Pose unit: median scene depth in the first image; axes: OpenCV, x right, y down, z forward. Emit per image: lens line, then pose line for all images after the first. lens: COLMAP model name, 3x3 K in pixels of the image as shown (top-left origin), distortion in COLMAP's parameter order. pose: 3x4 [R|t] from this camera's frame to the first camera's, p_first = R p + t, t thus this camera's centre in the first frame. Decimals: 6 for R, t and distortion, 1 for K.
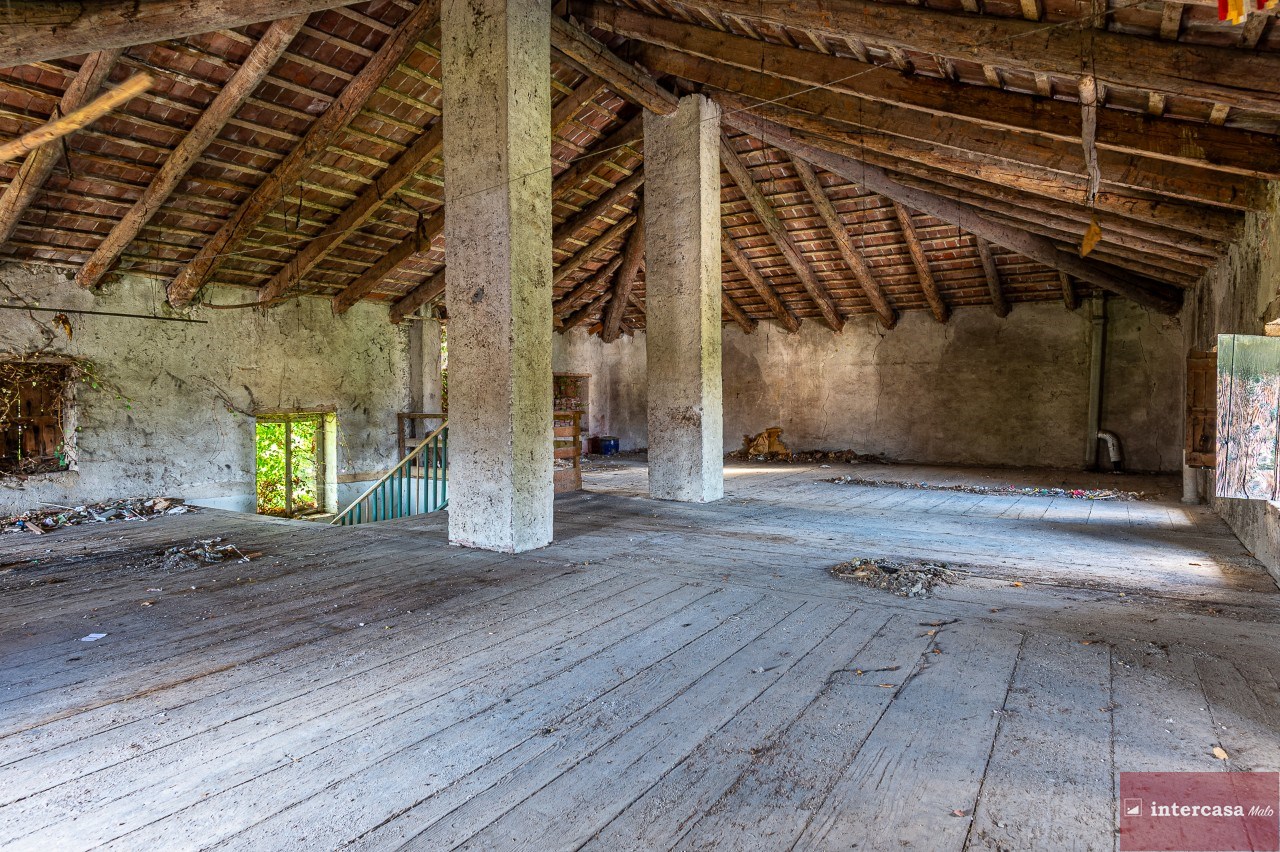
lens RADIAL K [[732.7, 0, 635.4], [0, 732.7, 402.9], [0, 0, 1]] dist [-0.008497, 0.004550]
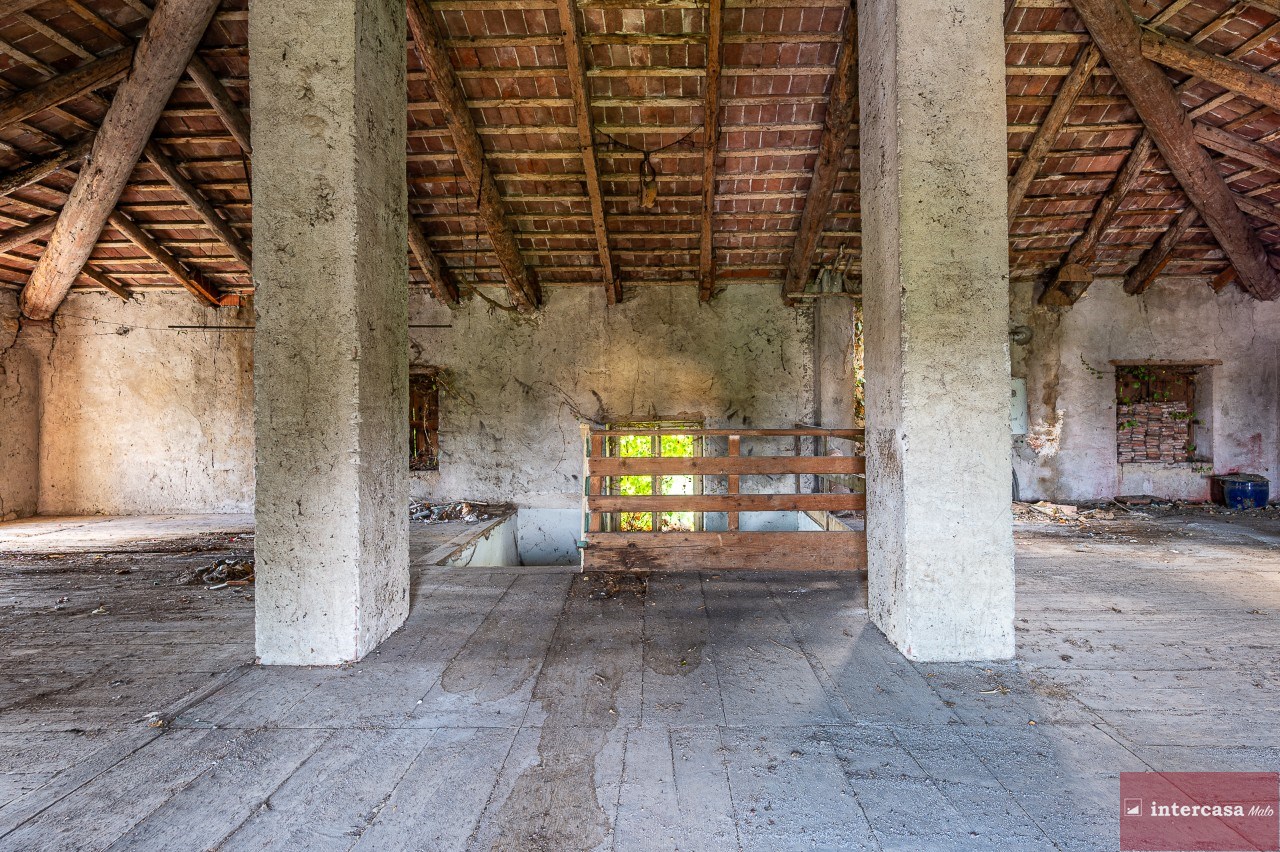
lens RADIAL K [[769.3, 0, 643.0], [0, 769.3, 404.0], [0, 0, 1]] dist [-0.005173, -0.001605]
pose [[0.545782, 0.002572, -0.837924, 0.321924], [-0.002984, 0.999995, 0.001126, -0.008542], [0.837922, 0.001886, 0.545786, 0.535019]]
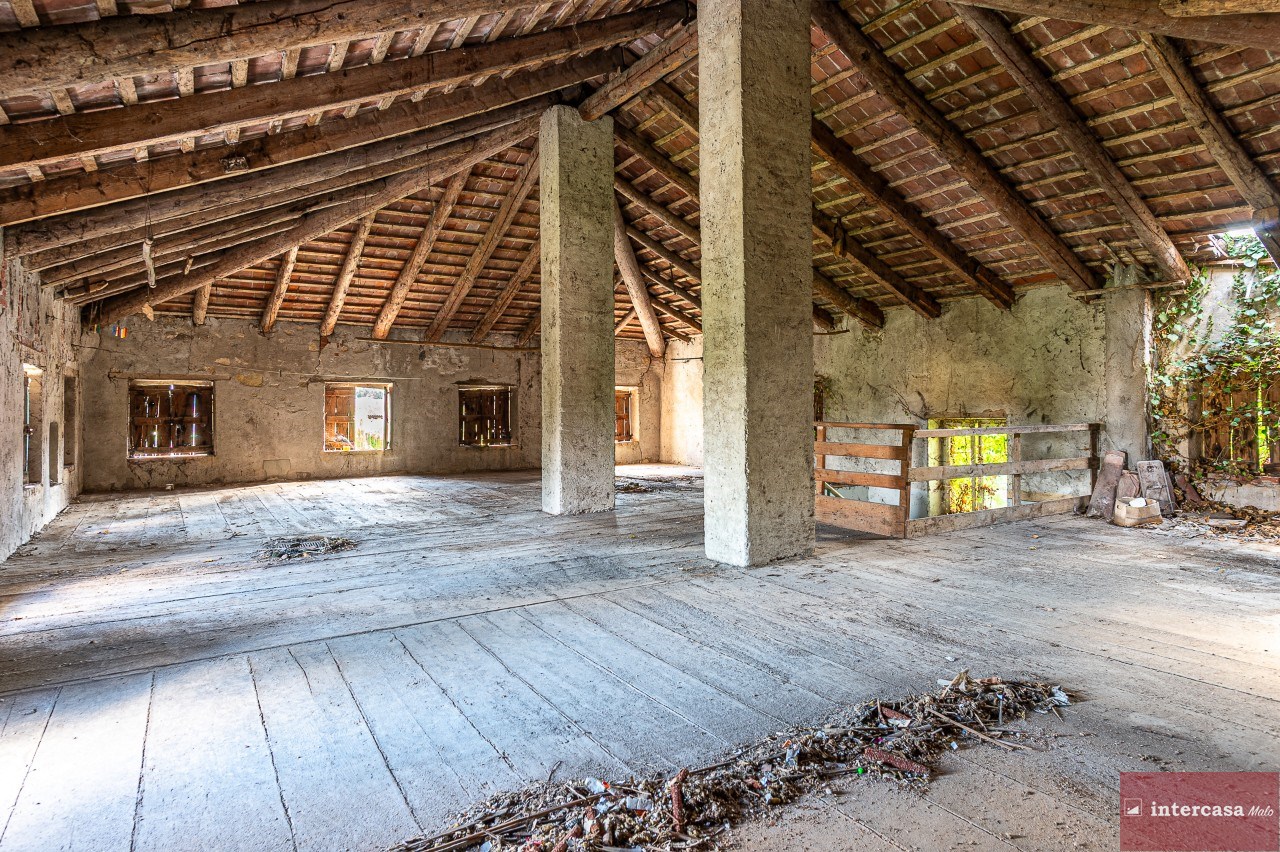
lens RADIAL K [[732.7, 0, 633.2], [0, 732.7, 401.5], [0, 0, 1]] dist [-0.008497, 0.004550]
pose [[-0.418186, 0.004549, -0.908350, 0.683883], [0.001028, 0.999989, 0.004535, -0.014612], [0.908361, 0.000963, -0.418186, 1.097122]]
